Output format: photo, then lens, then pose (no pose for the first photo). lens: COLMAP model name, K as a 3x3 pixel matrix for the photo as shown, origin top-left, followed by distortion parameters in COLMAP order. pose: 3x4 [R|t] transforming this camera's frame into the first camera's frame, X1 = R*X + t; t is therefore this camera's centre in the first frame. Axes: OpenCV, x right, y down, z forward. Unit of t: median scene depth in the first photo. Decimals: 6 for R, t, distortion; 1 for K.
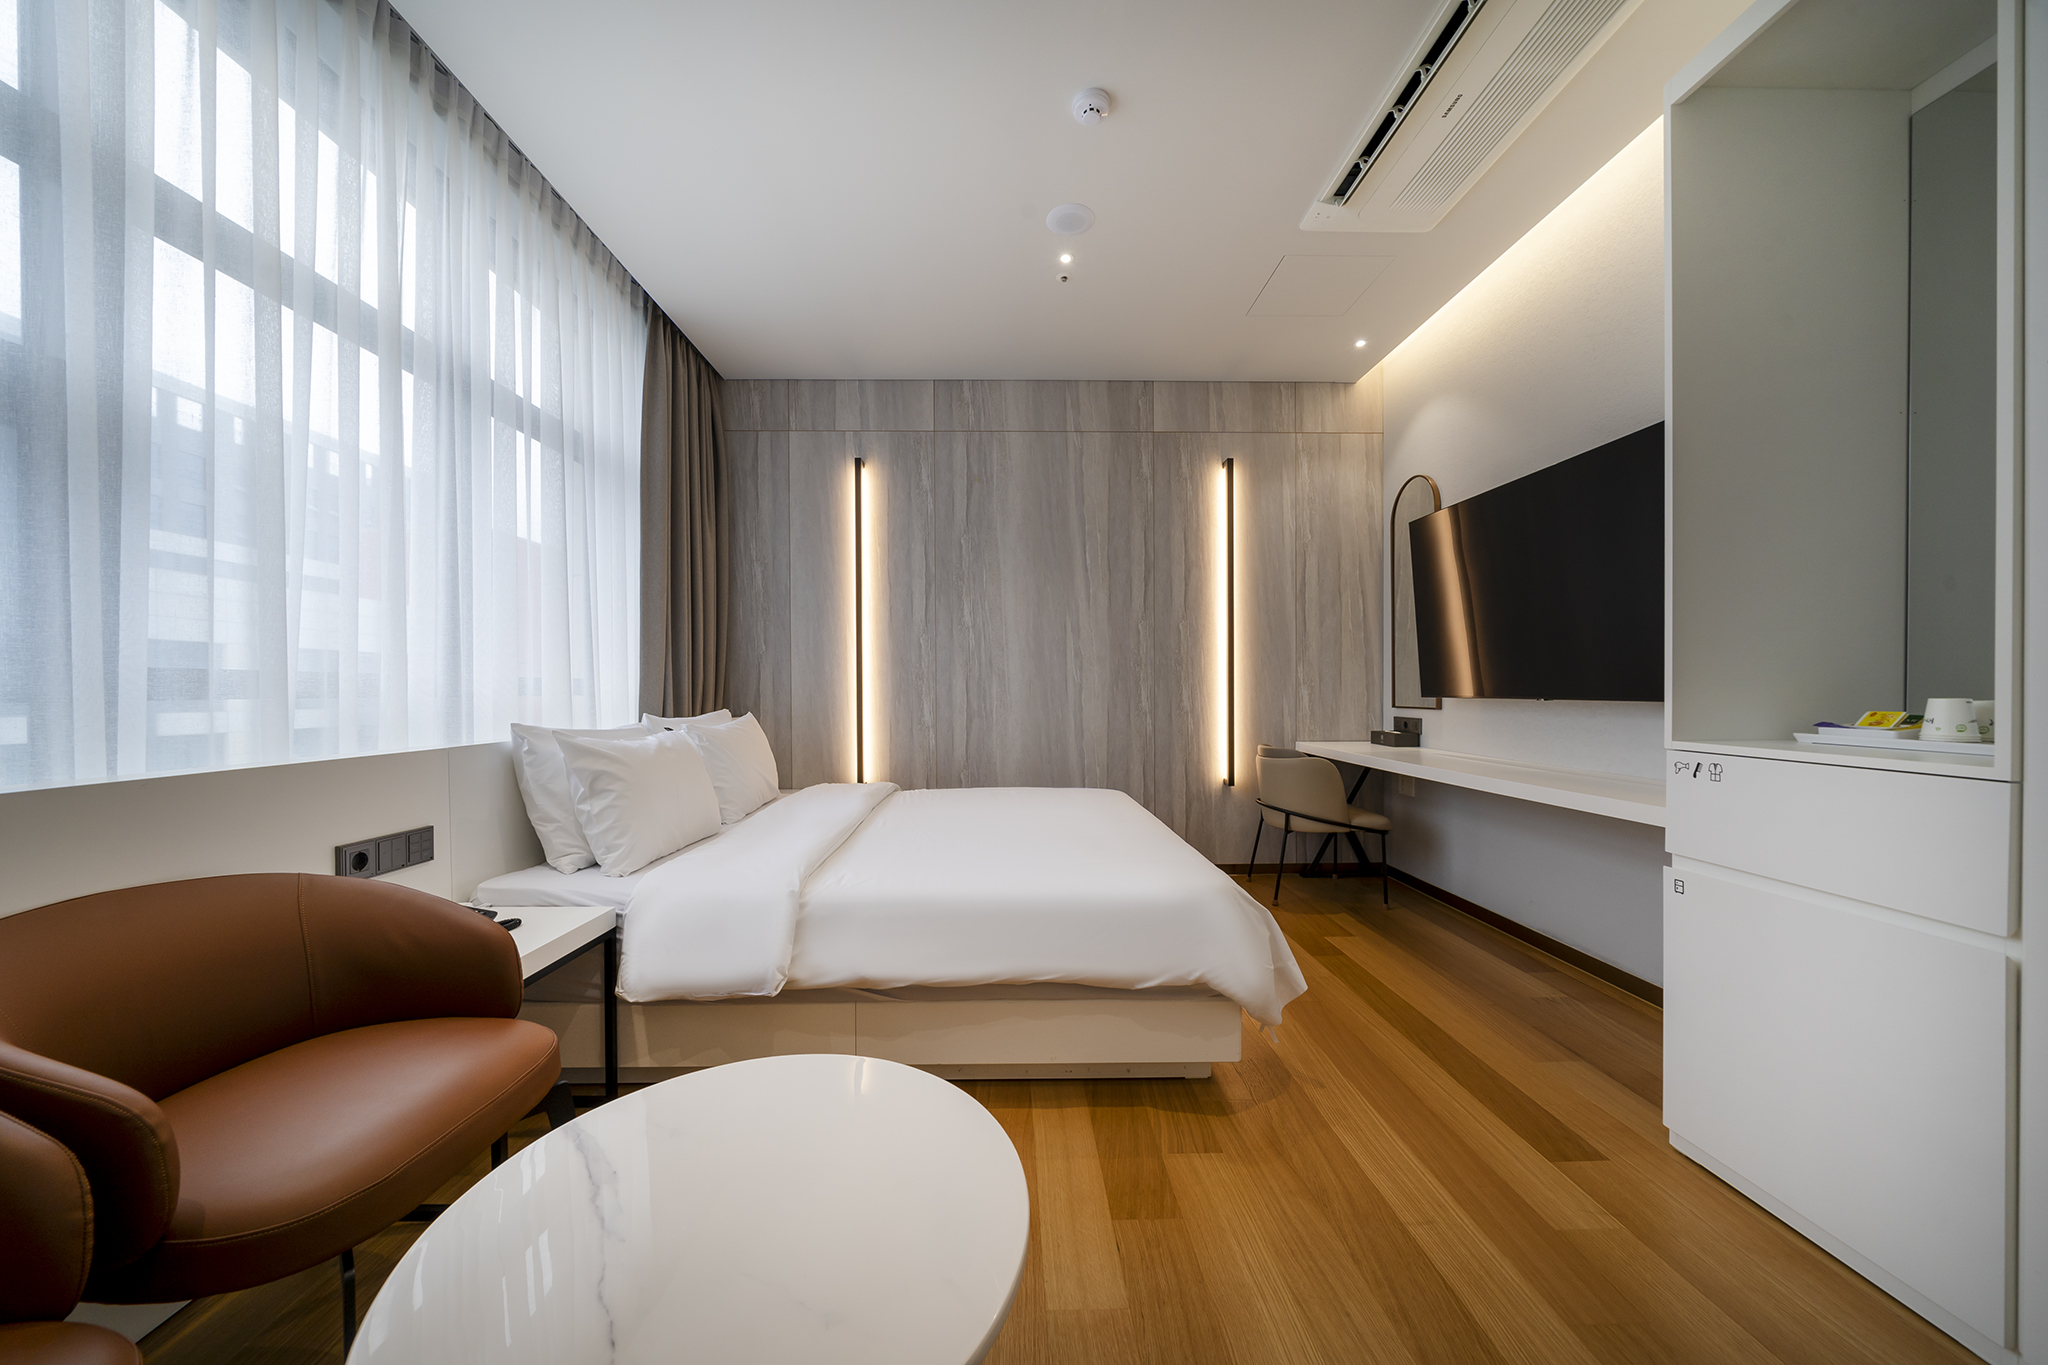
lens RADIAL K [[703.3, 0, 1022.9], [0, 703.3, 690.2], [0, 0, 1]] dist [0.001909, -0.000024]
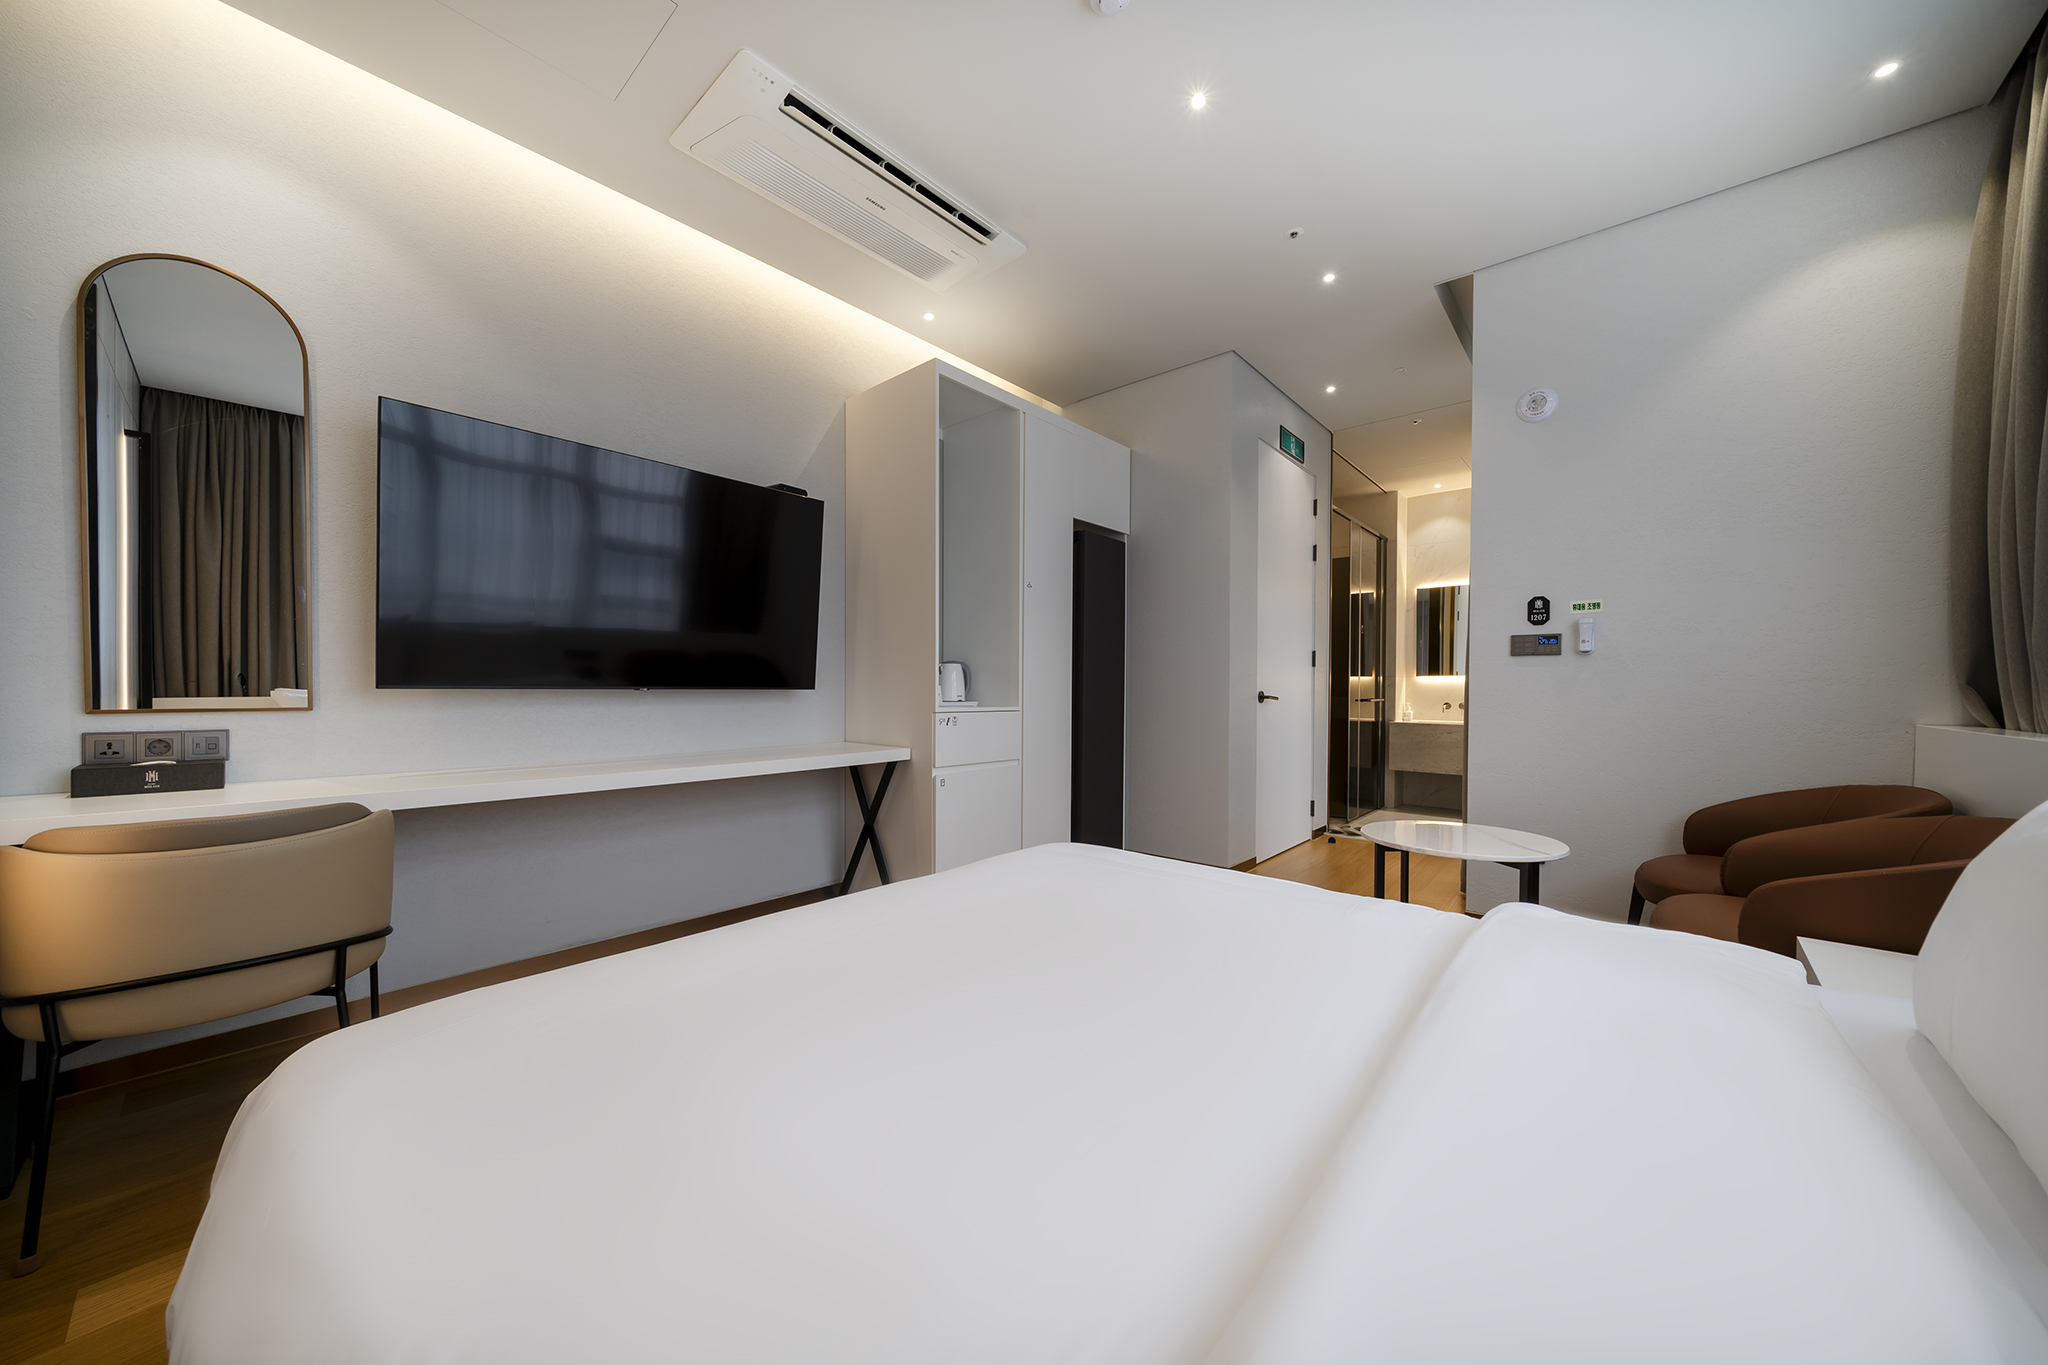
lens RADIAL K [[703.3, 0, 1021.0], [0, 703.3, 692.4], [0, 0, 1]] dist [0.001909, -0.000024]
pose [[-0.728853, -0.008050, 0.684623, -0.544525], [-0.003062, 0.999959, 0.008498, 0.013027], [-0.684664, 0.004098, -0.728848, 2.235024]]
